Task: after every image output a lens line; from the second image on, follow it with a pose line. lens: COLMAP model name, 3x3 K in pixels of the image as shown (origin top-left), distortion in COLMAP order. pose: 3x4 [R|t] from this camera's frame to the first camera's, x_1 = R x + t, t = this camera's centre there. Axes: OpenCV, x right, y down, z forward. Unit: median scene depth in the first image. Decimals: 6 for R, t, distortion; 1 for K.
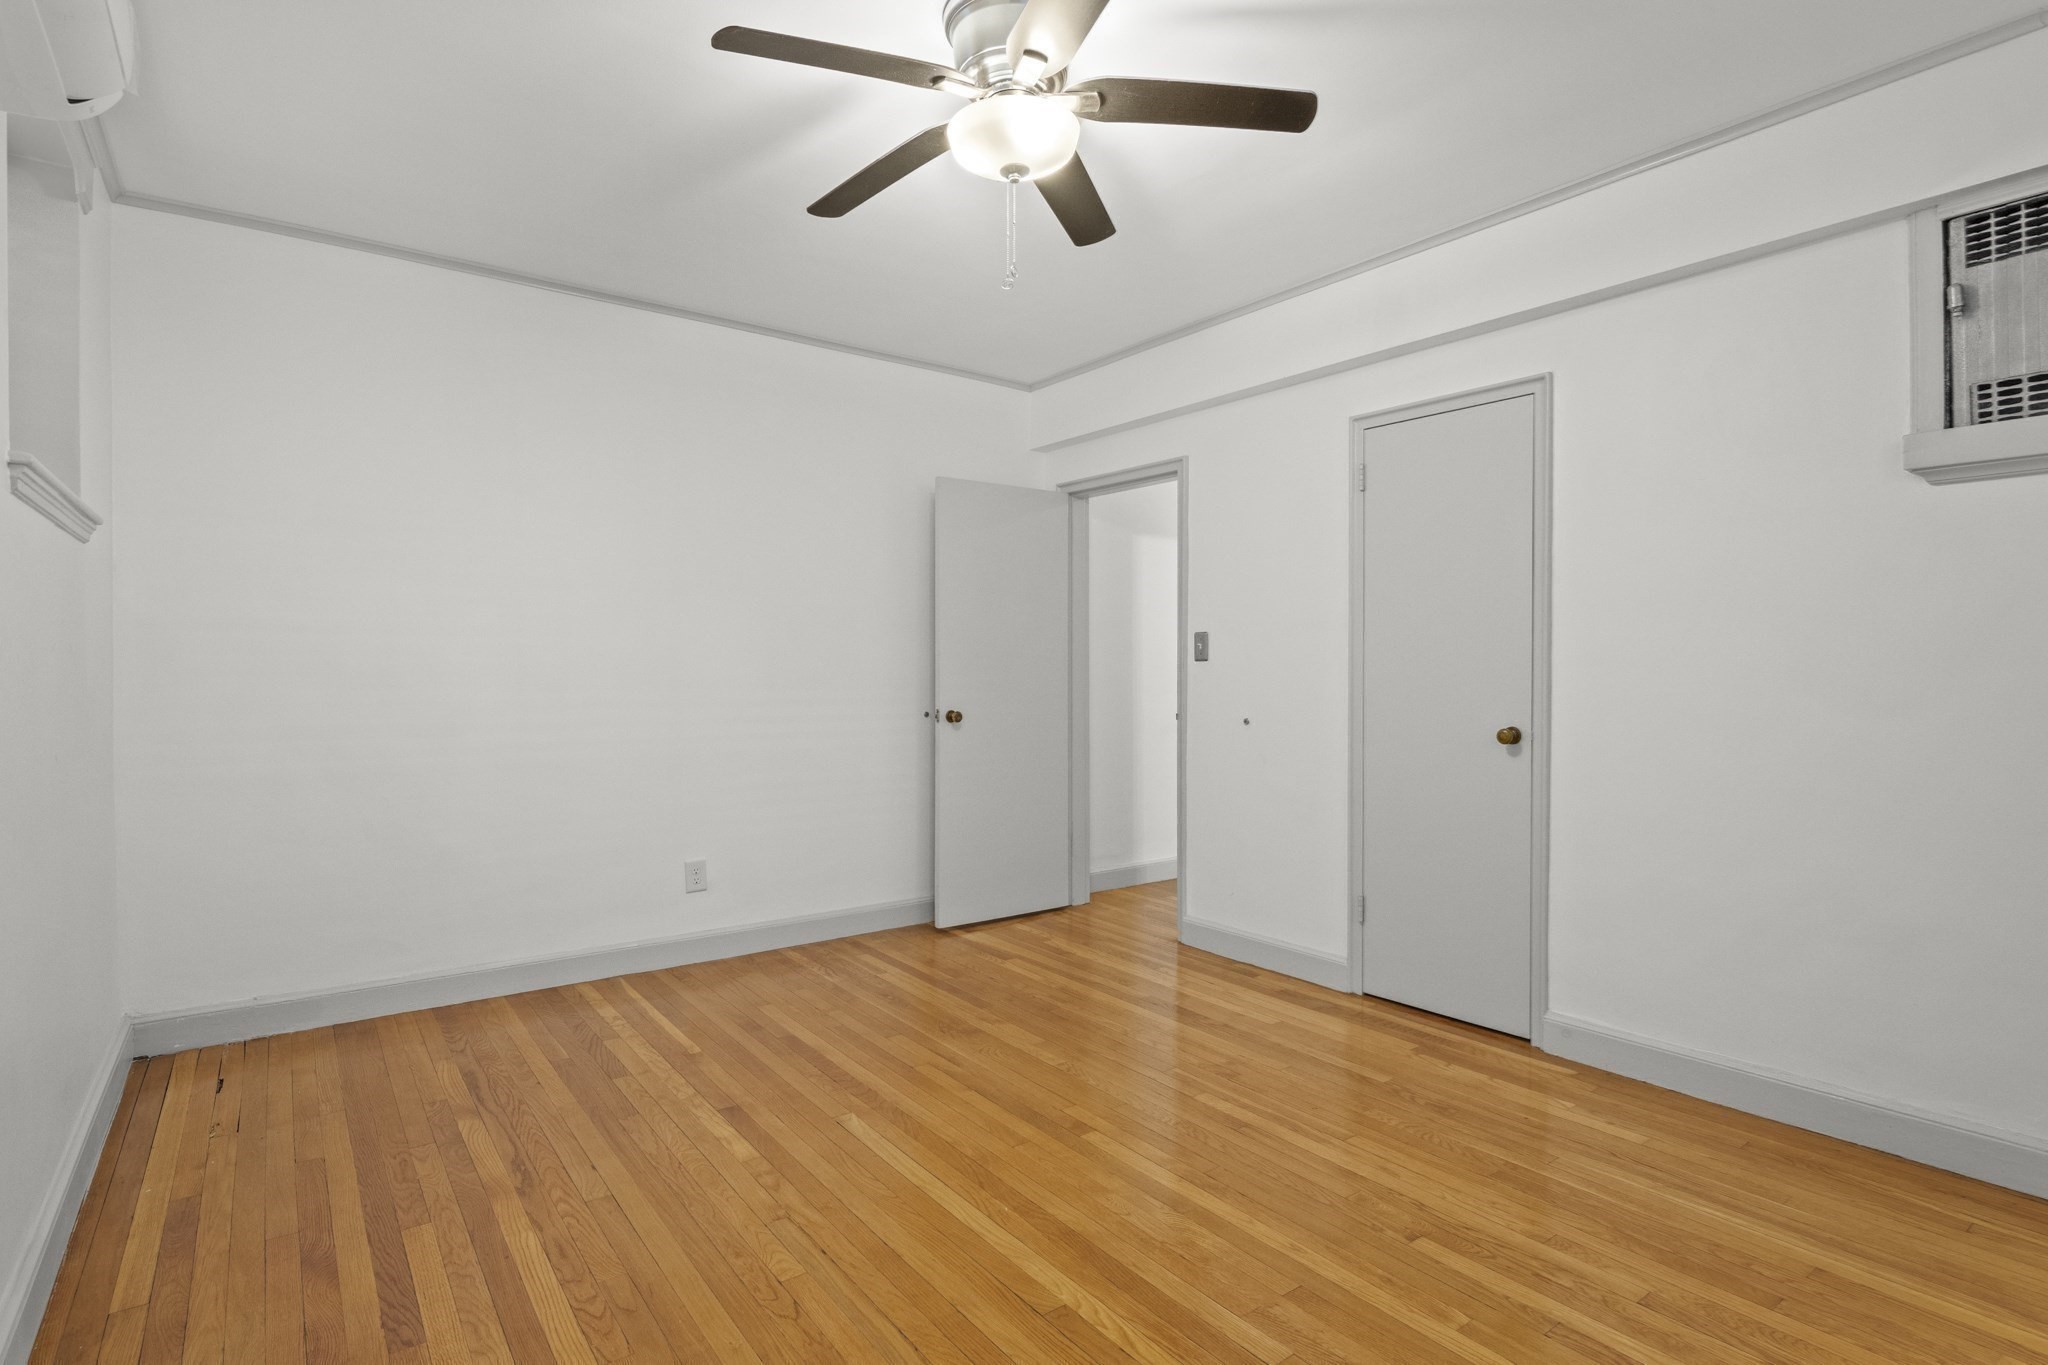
lens RADIAL K [[1009.6, 0, 1025.3], [0, 1009.6, 678.3], [0, 0, 1]] dist [-0.006455, -0.003594]
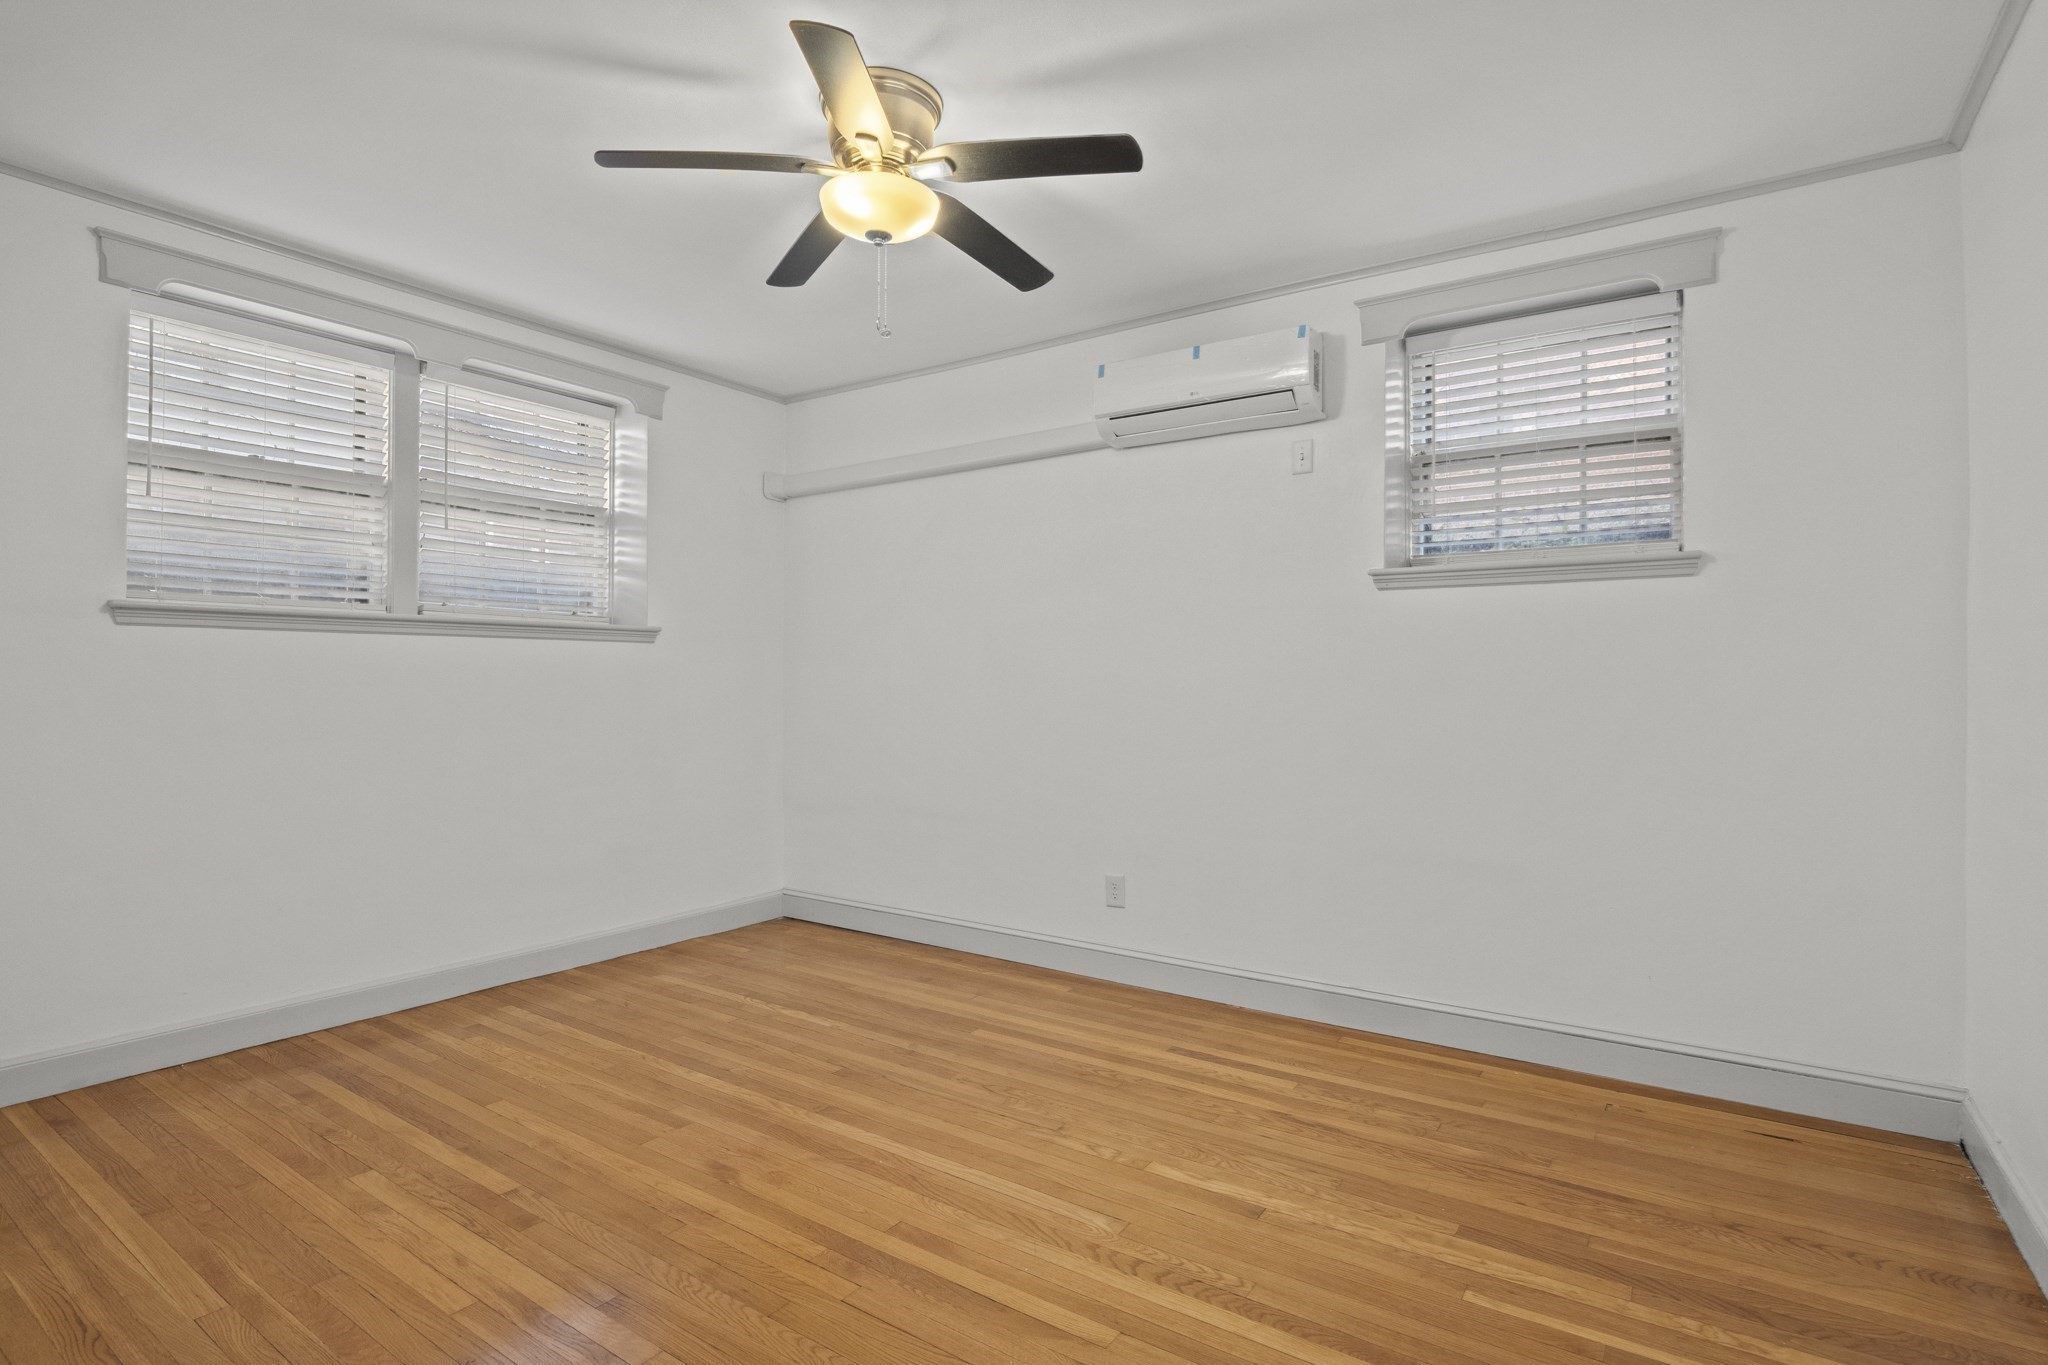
lens RADIAL K [[1009.6, 0, 1021.3], [0, 1009.6, 679.4], [0, 0, 1]] dist [-0.006455, -0.003594]
pose [[-0.944364, -0.008444, -0.328793, 0.197620], [-0.013479, 0.999824, 0.013039, -0.027295], [0.328625, 0.016745, -0.944312, 1.995200]]
